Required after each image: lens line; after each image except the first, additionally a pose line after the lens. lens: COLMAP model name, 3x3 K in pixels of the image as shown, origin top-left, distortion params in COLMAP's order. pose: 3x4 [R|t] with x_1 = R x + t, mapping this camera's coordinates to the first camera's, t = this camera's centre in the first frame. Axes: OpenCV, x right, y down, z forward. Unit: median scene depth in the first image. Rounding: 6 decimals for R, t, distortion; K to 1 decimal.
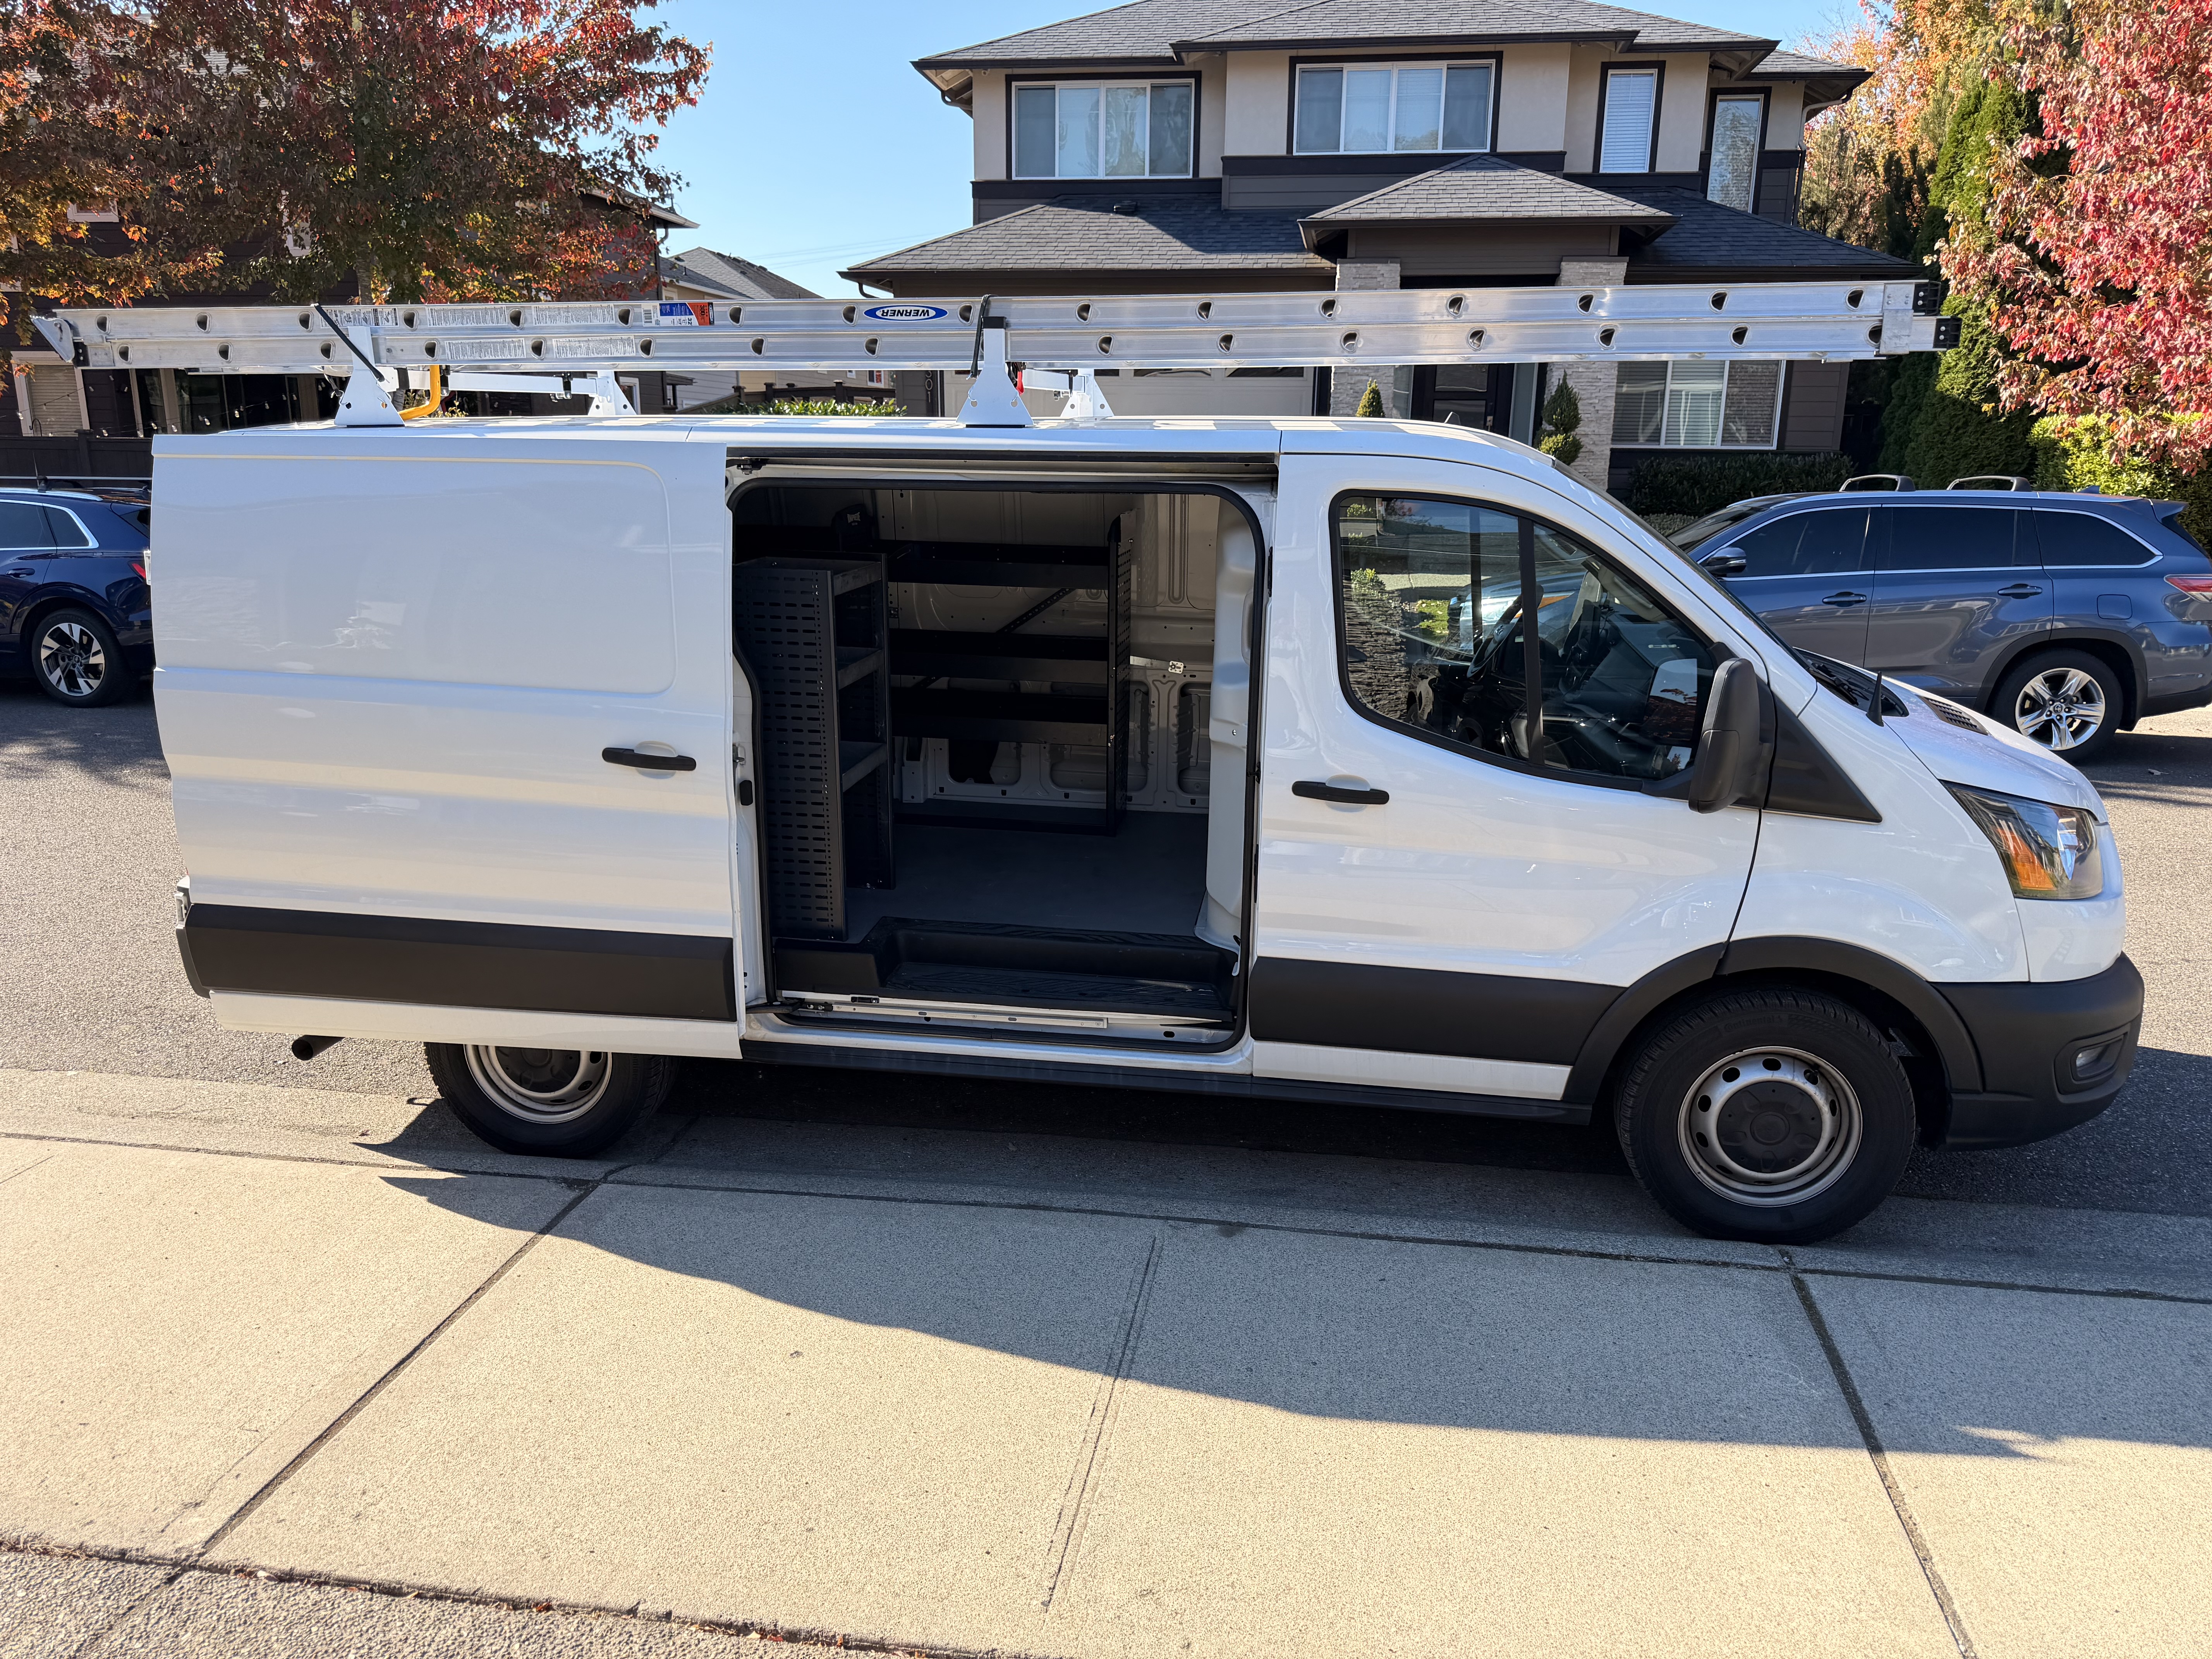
lens RADIAL K [[1524.4, 0, 1103.3], [0, 1524.4, 840.0], [0, 0, 1]] dist [0.037062, -0.031130]
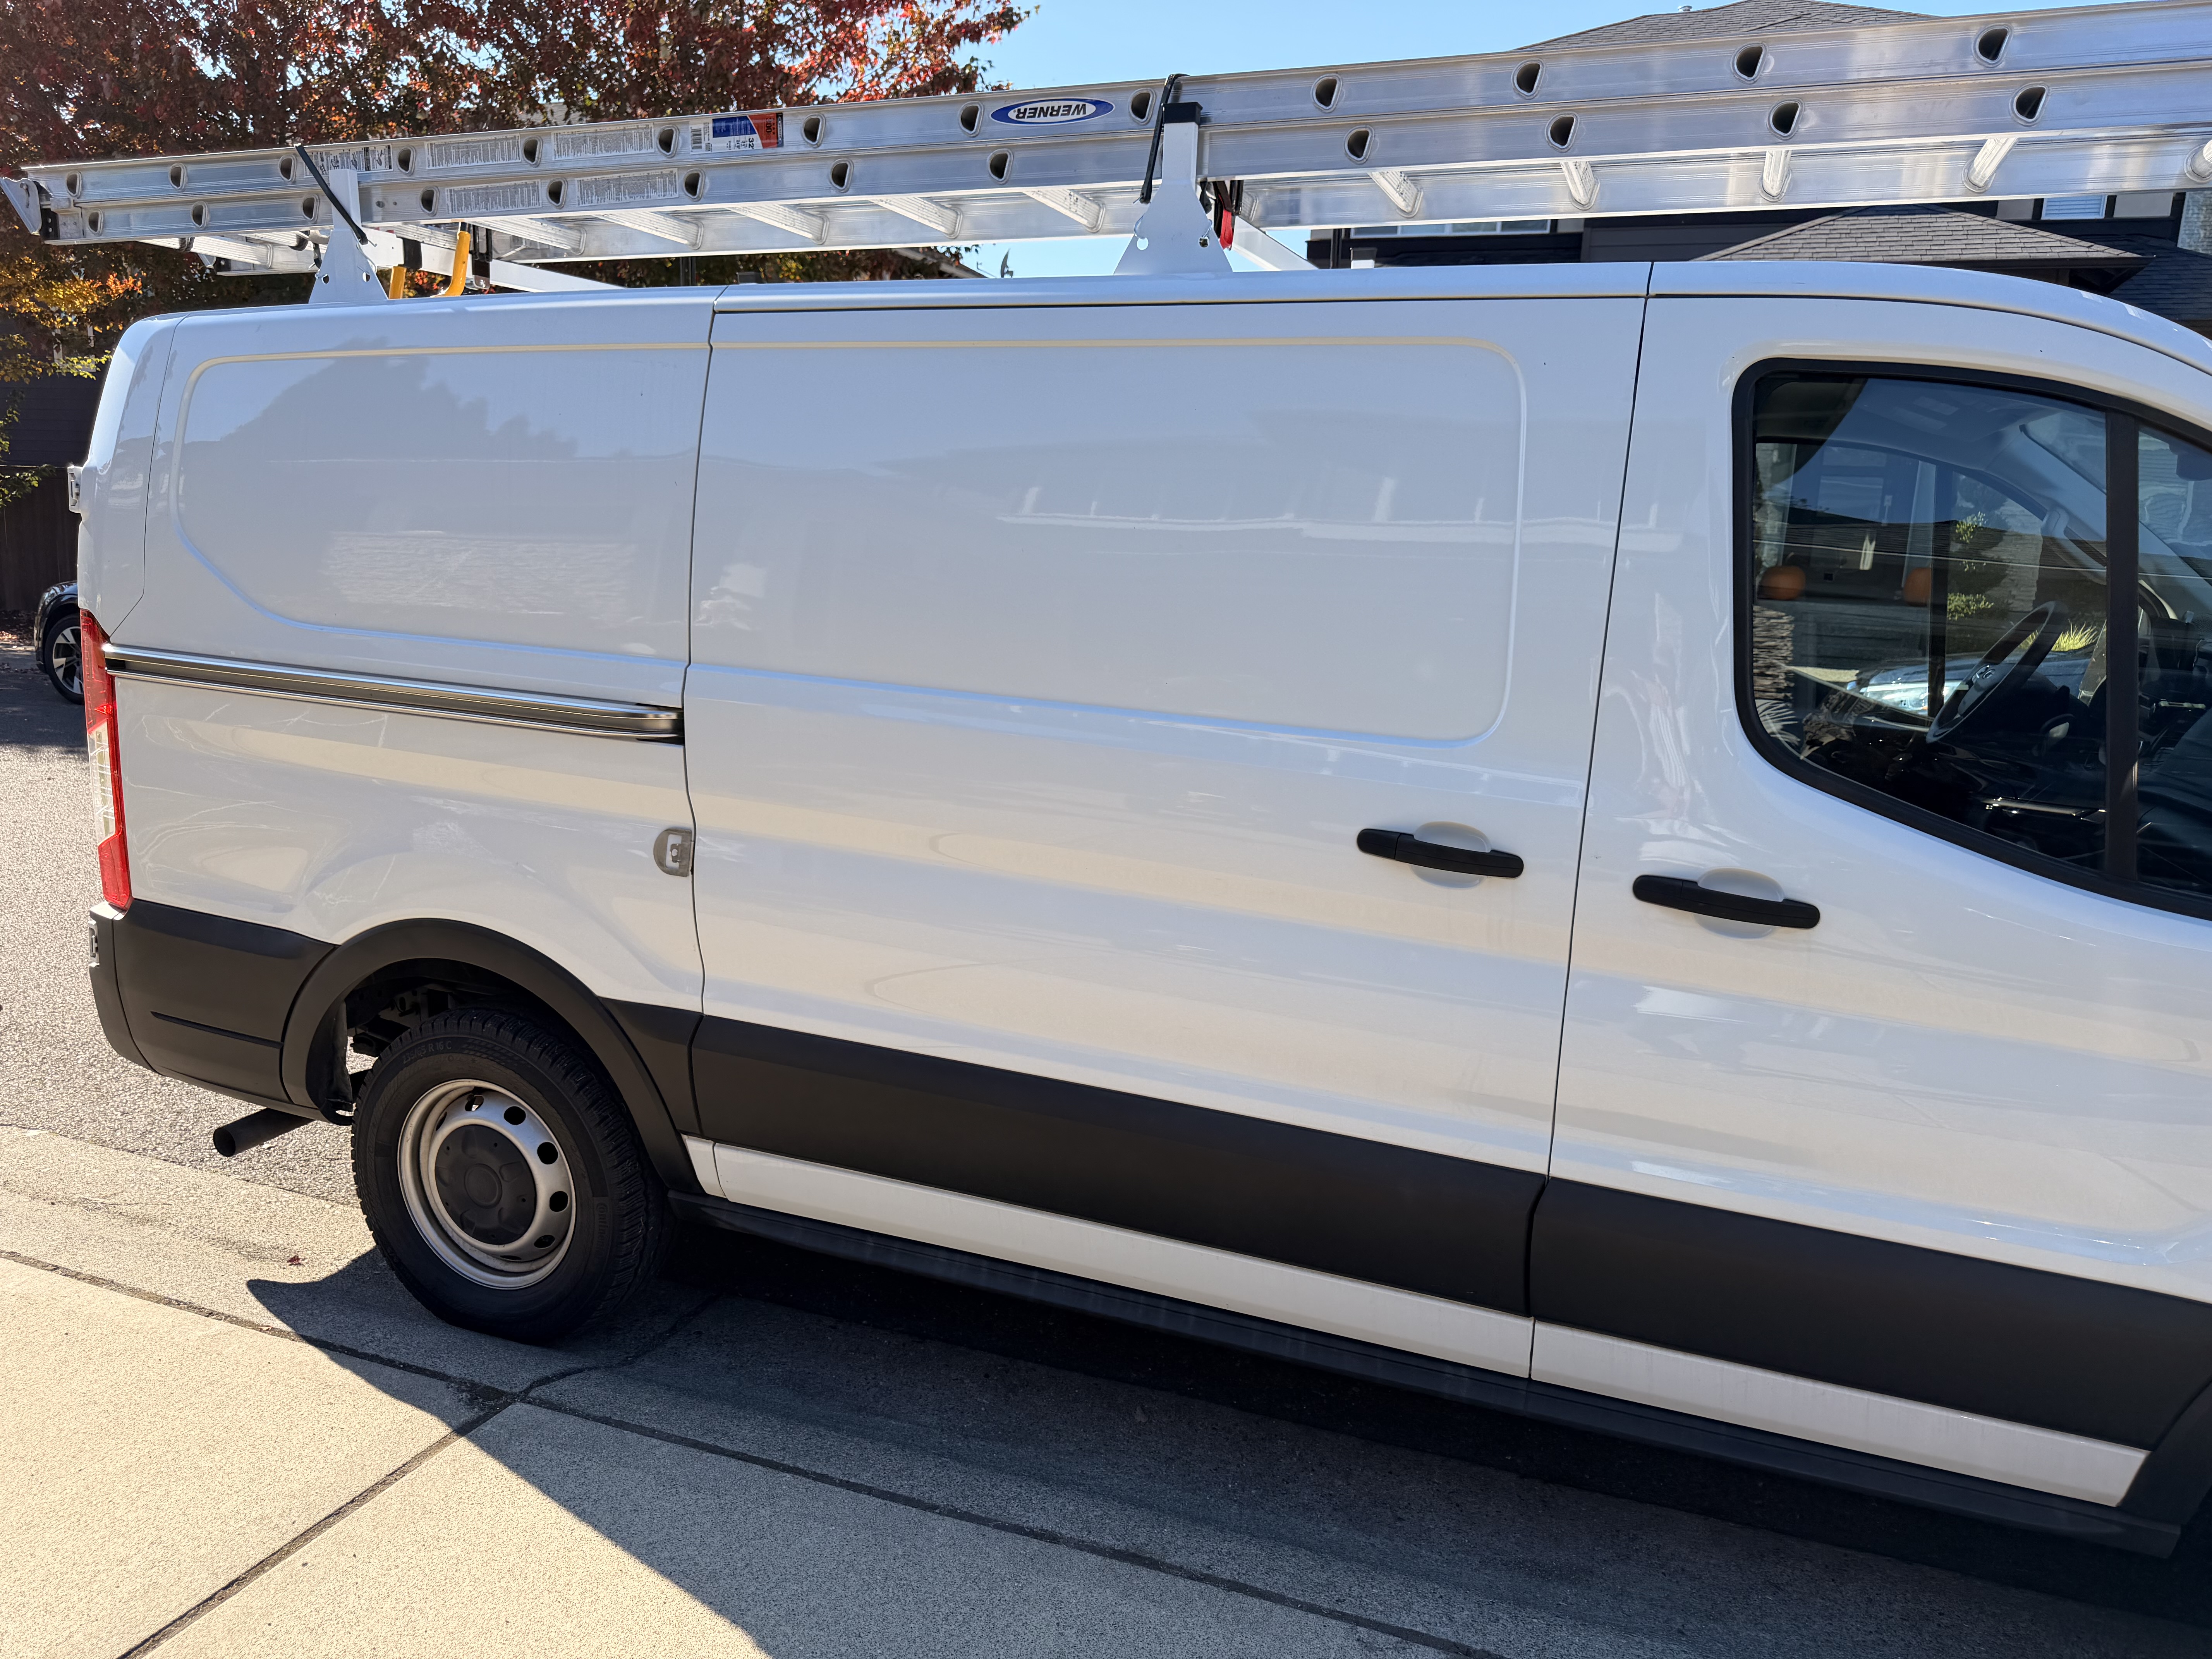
lens RADIAL K [[1524.4, 0, 1108.4], [0, 1524.4, 841.2], [0, 0, 1]] dist [0.037062, -0.031130]
pose [[0.977764, 0.069113, -0.197993, 0.041337], [-0.081539, 0.995135, -0.055302, -0.003835], [0.193207, 0.070217, 0.978642, 0.368819]]
